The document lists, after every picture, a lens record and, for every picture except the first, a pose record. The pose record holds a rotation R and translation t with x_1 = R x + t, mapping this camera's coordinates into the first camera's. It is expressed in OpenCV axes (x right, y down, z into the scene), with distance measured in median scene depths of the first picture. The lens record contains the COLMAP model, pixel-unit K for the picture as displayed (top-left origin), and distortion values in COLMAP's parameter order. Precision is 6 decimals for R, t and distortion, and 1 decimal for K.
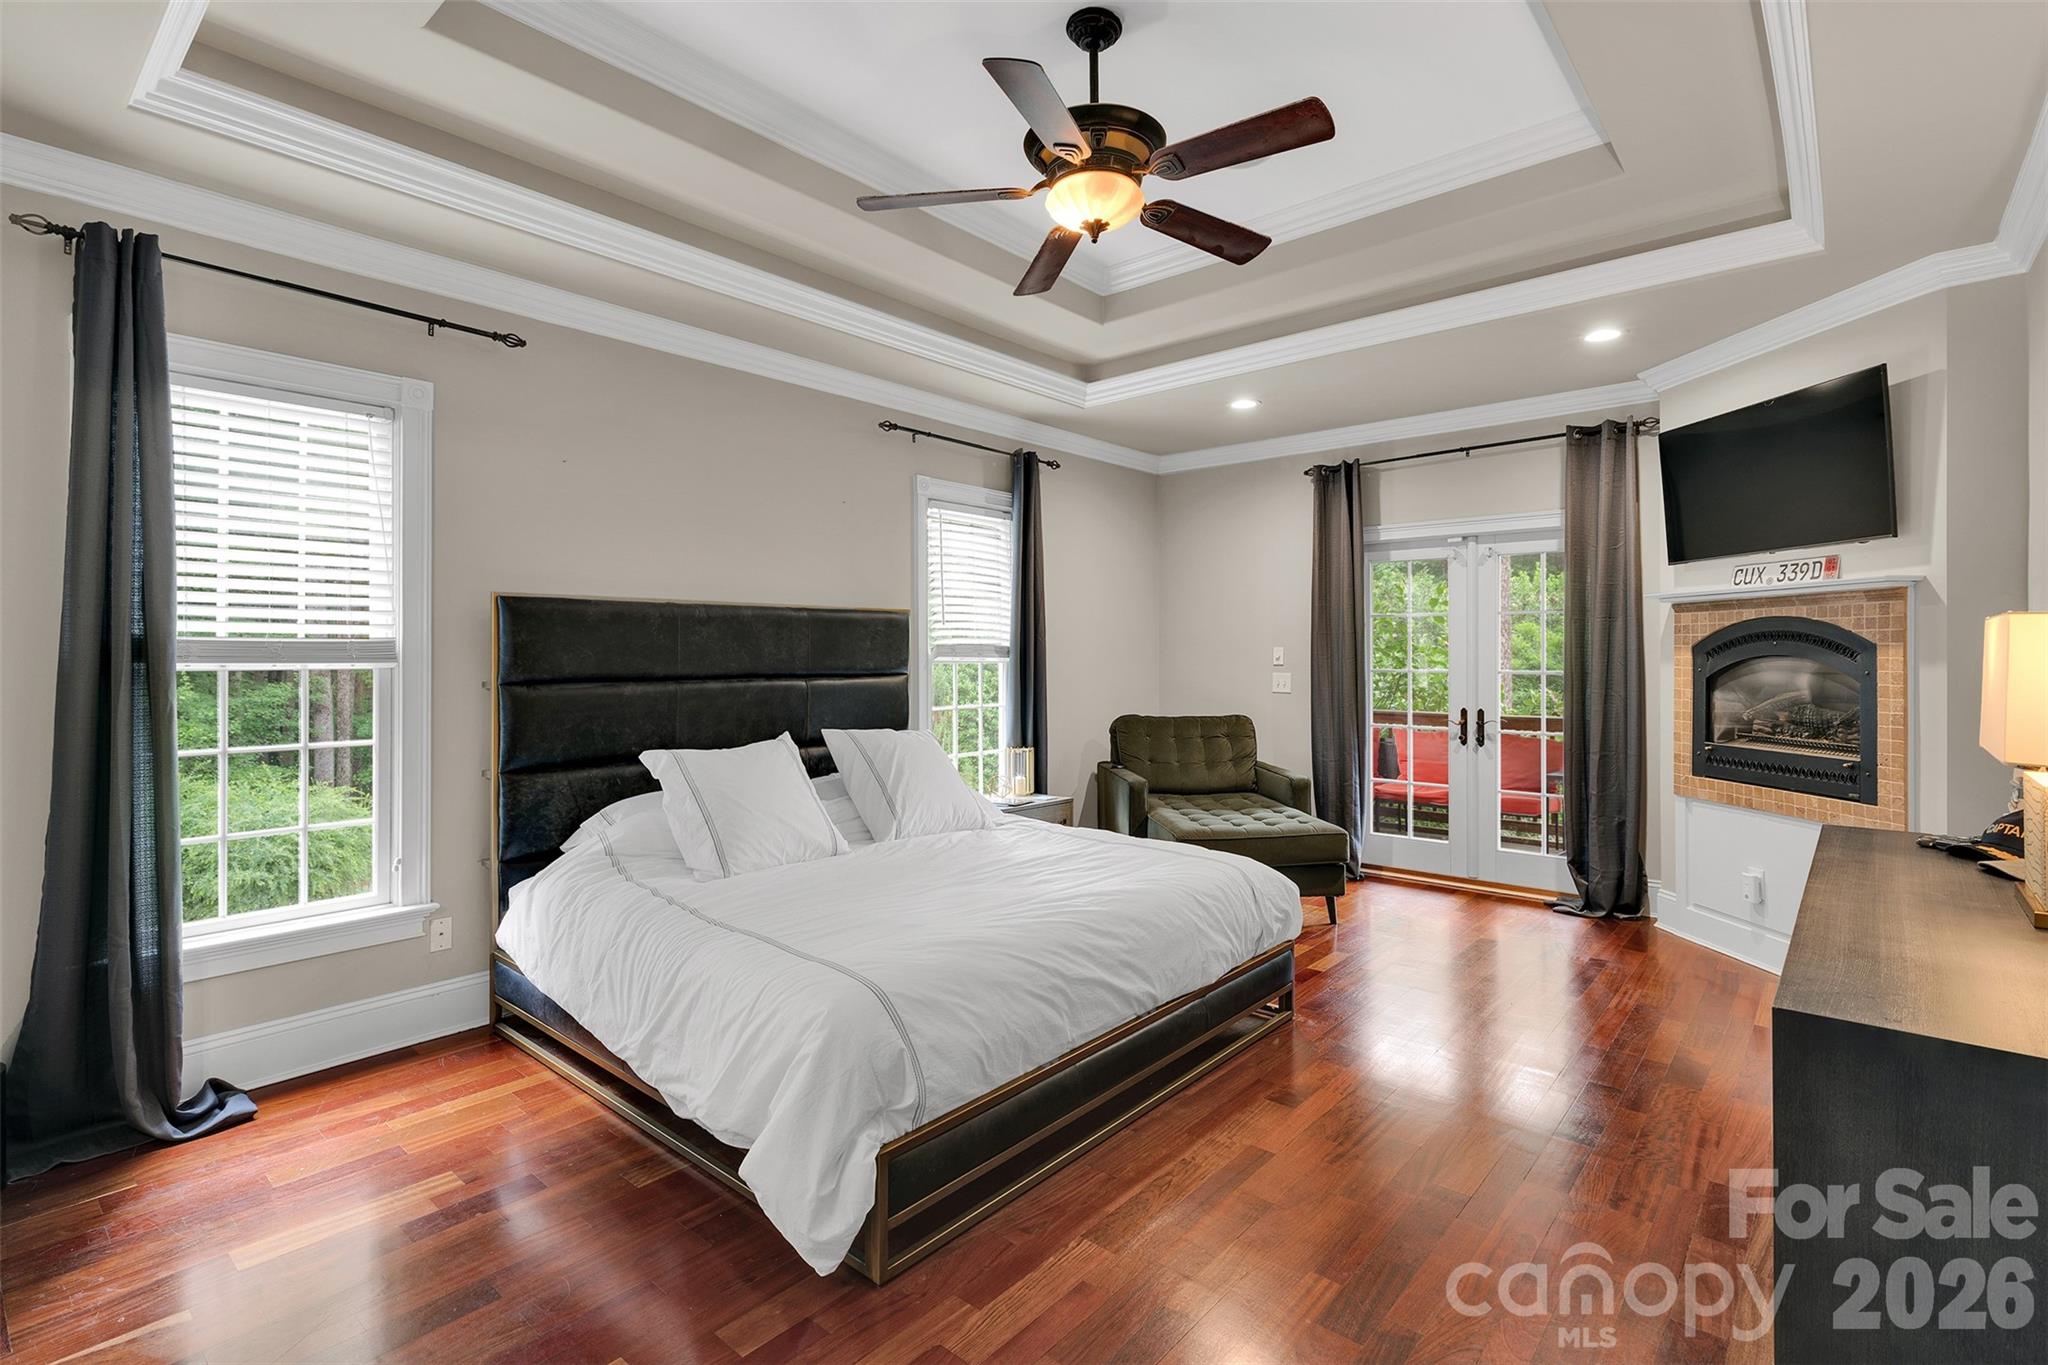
lens RADIAL K [[958.8, 0, 1021.0], [0, 958.8, 648.6], [0, 0, 1]] dist [0.000733, 0.000119]
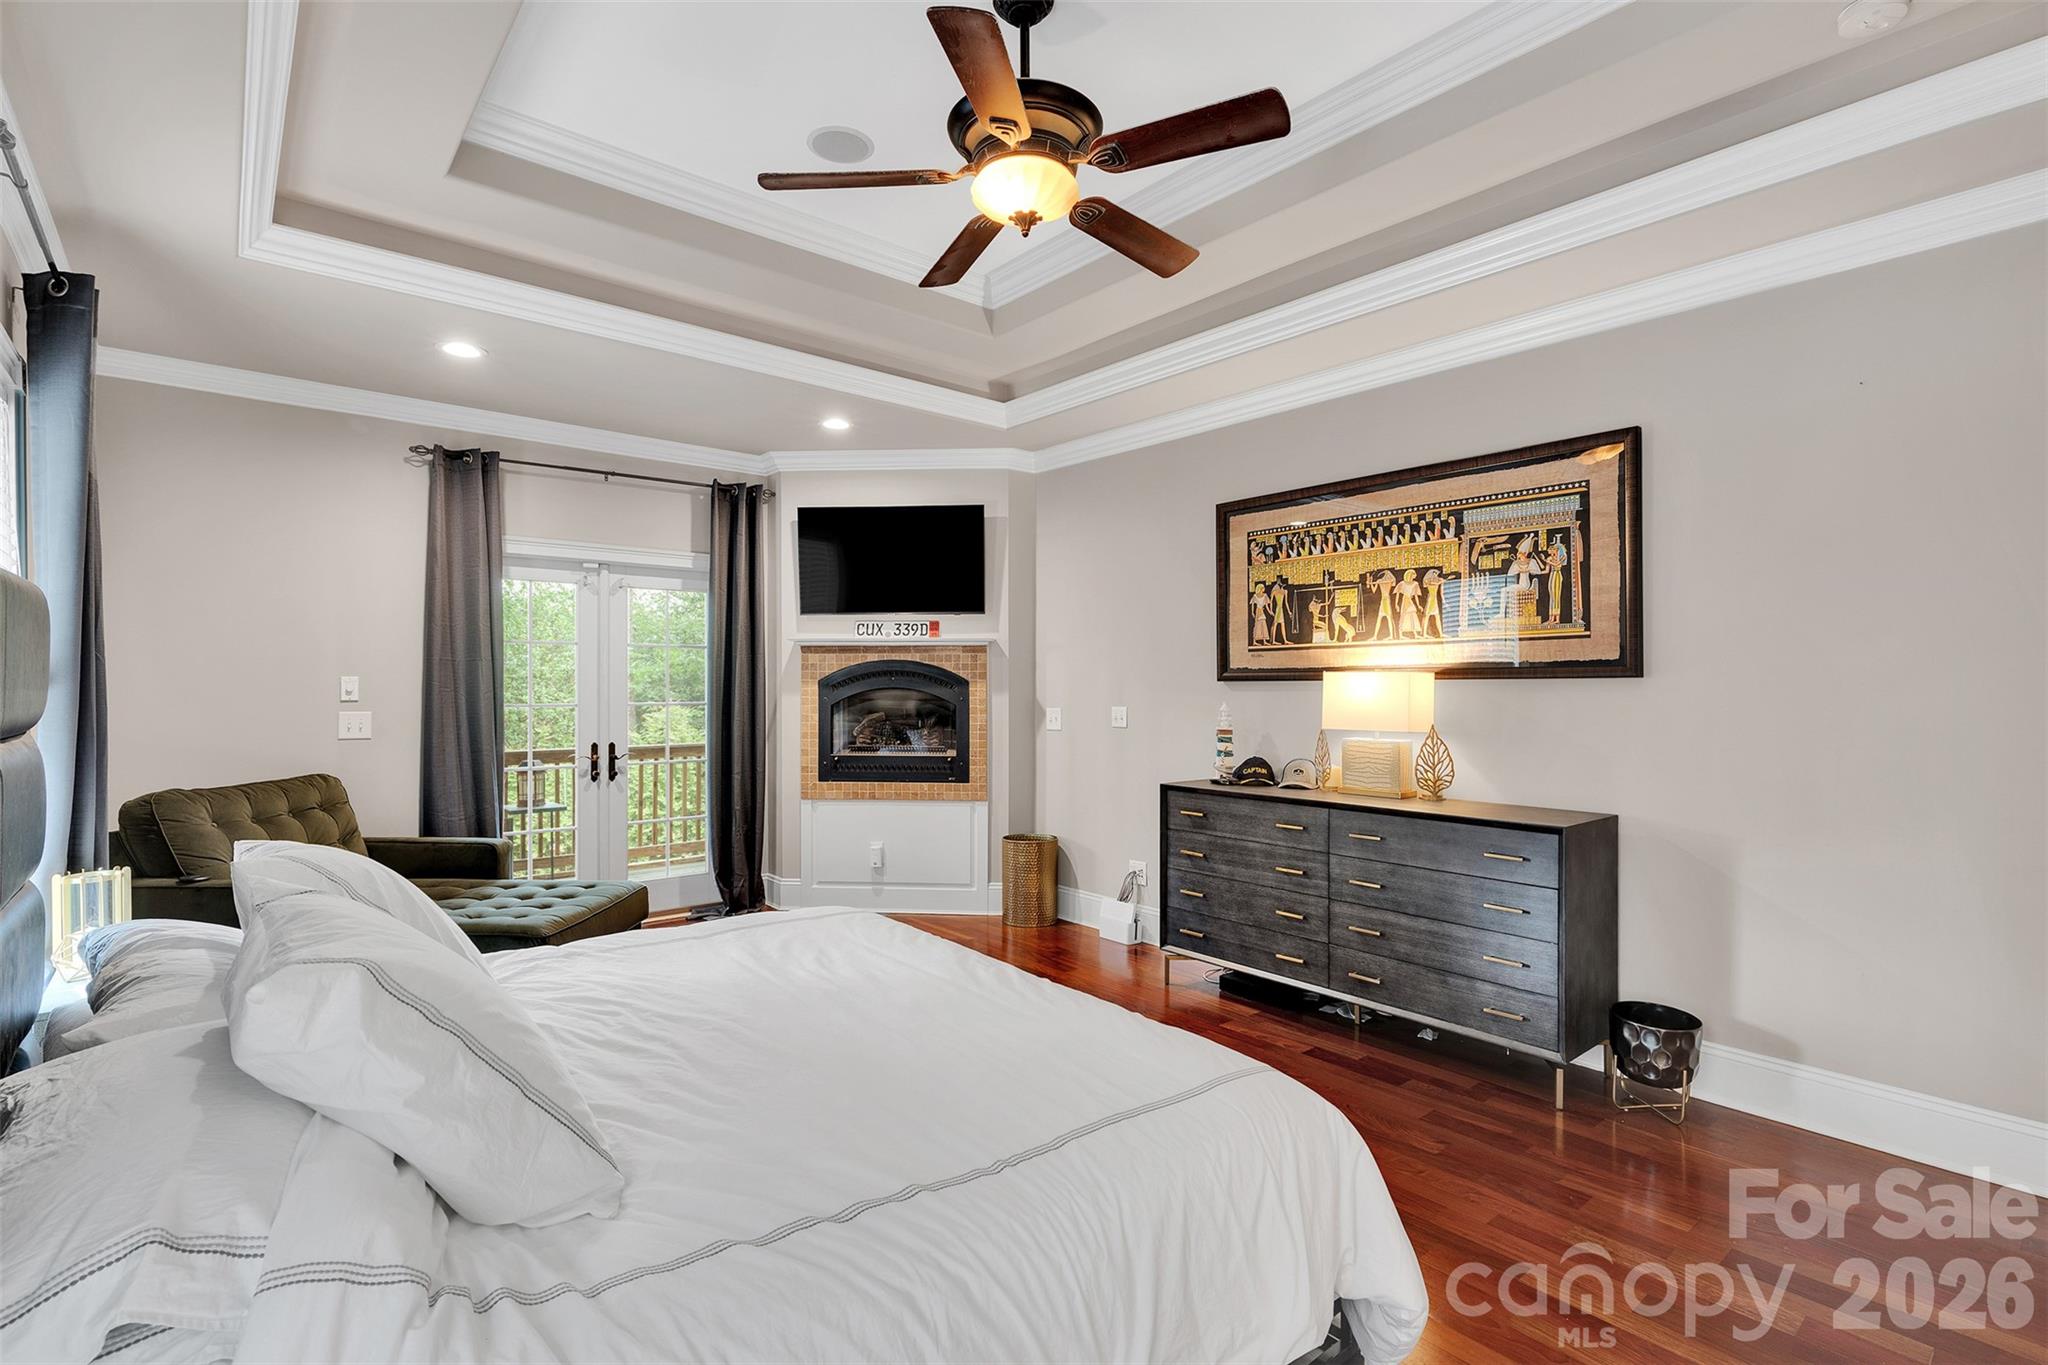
lens RADIAL K [[957.6, 0, 1024.0], [0, 957.6, 682.5], [0, 0, 1]] dist [0.001599, 0.000056]
pose [[0.151678, 0.005810, 0.988413, -0.549218], [-0.006941, 0.999964, -0.004813, 0.004876], [-0.988406, -0.006131, 0.151713, 0.571749]]
